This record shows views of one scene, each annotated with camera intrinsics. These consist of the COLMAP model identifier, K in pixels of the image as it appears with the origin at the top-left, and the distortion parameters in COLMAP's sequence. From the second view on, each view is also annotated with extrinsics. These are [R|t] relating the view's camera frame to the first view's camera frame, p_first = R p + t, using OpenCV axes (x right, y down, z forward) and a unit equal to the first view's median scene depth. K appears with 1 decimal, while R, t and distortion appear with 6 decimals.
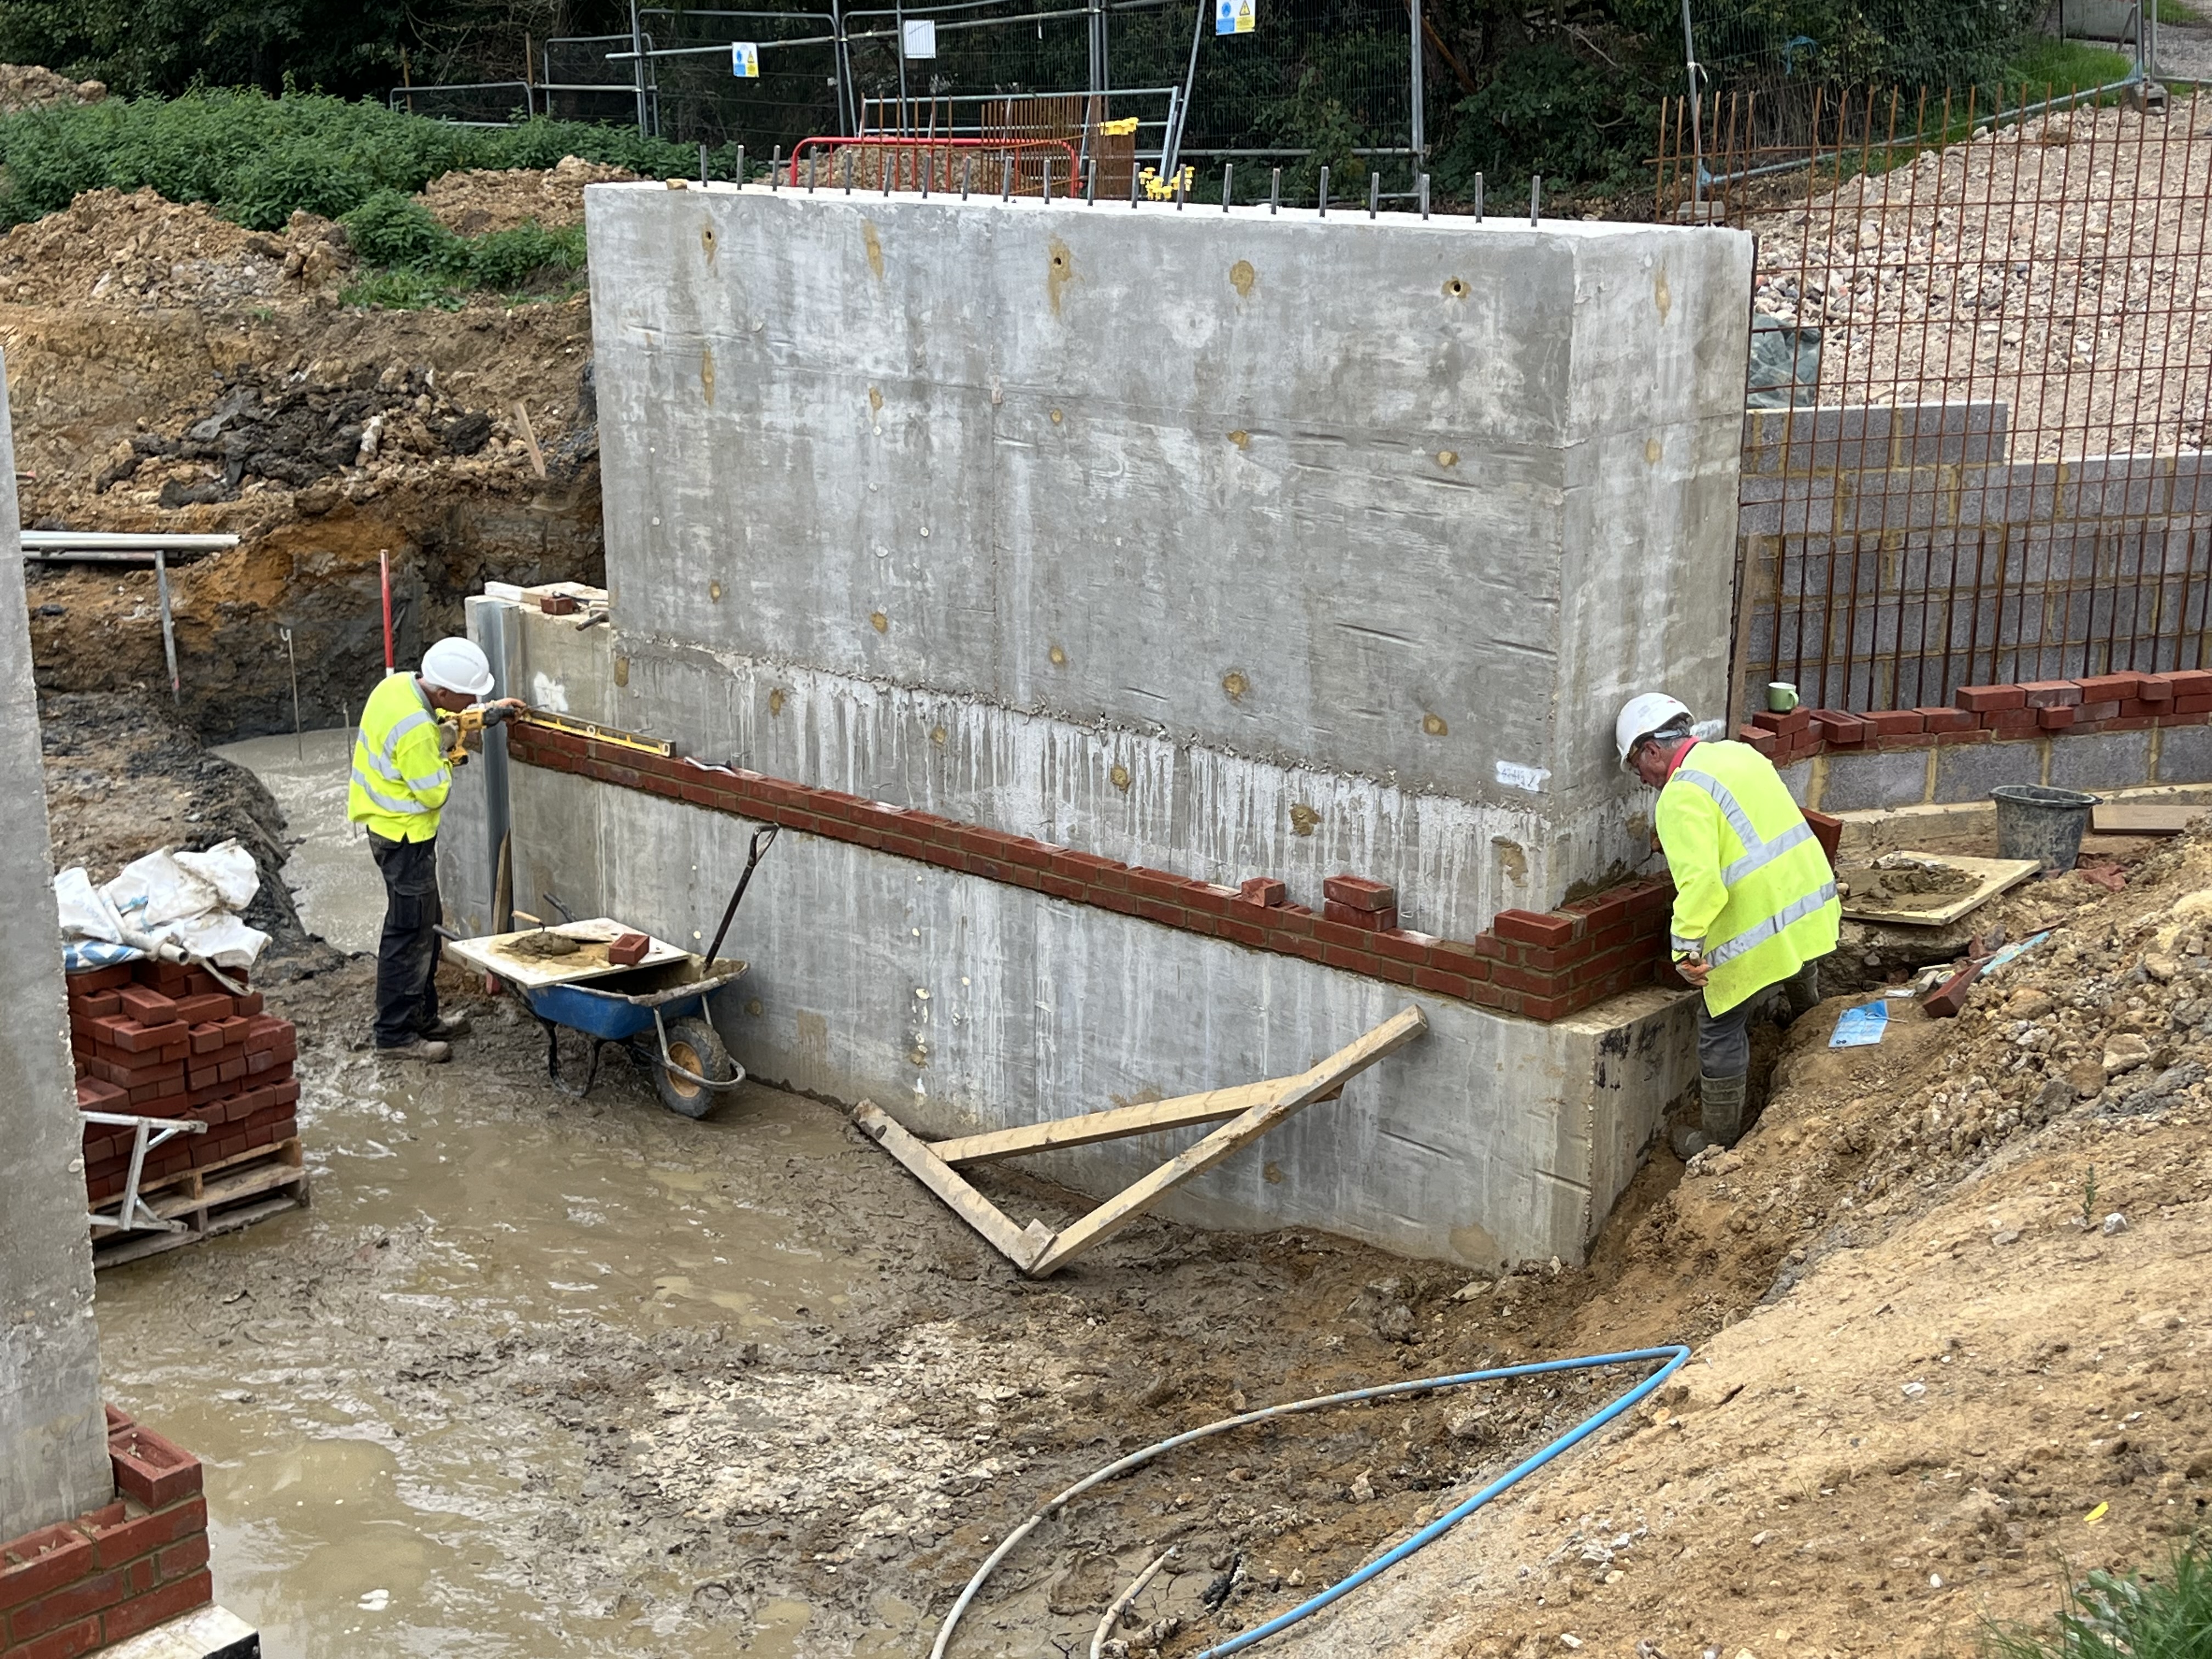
lens RADIAL K [[2728.6, 0, 1104.9], [0, 2728.6, 827.8], [0, 0, 1]] dist [0.000522, 0.000000]
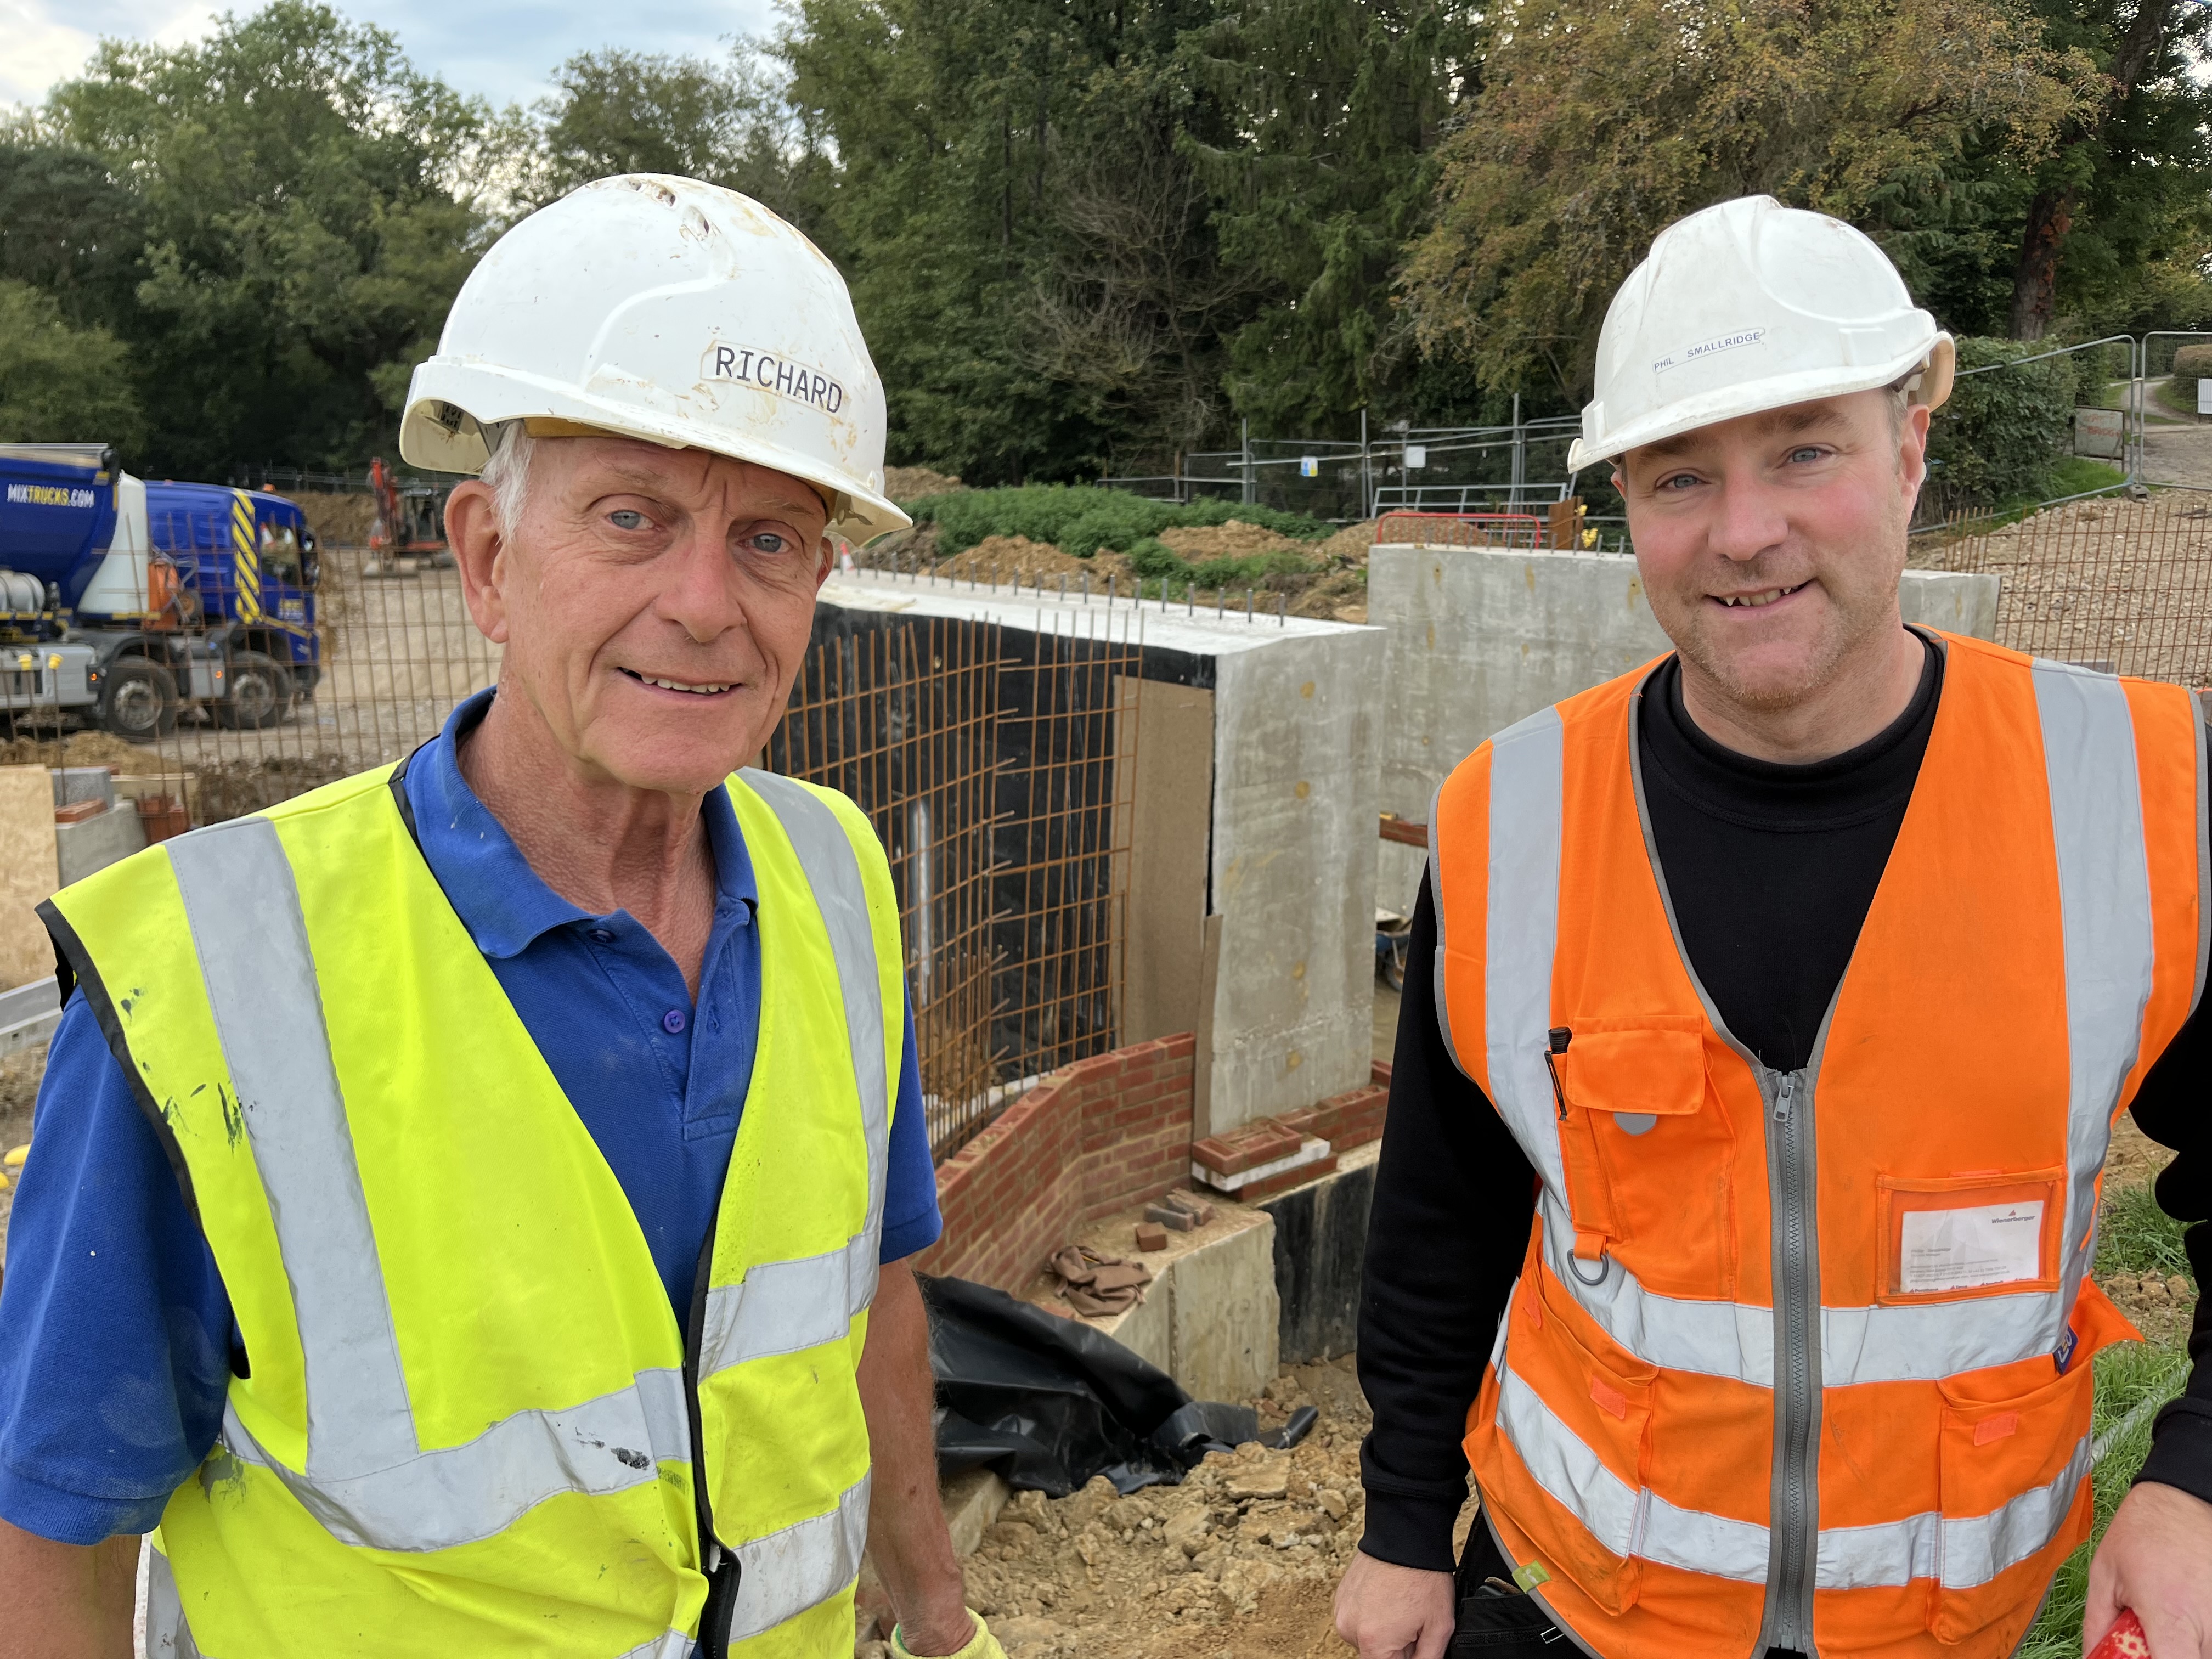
lens RADIAL K [[1685.2, 0, 1106.7], [0, 1685.2, 834.2], [0, 0, 1]] dist [-0.005323, -0.016019]
pose [[0.987474, 0.032210, -0.154459, -0.102973], [-0.039546, 0.998219, -0.044660, 0.028738], [0.152746, 0.050209, 0.986989, -0.165303]]
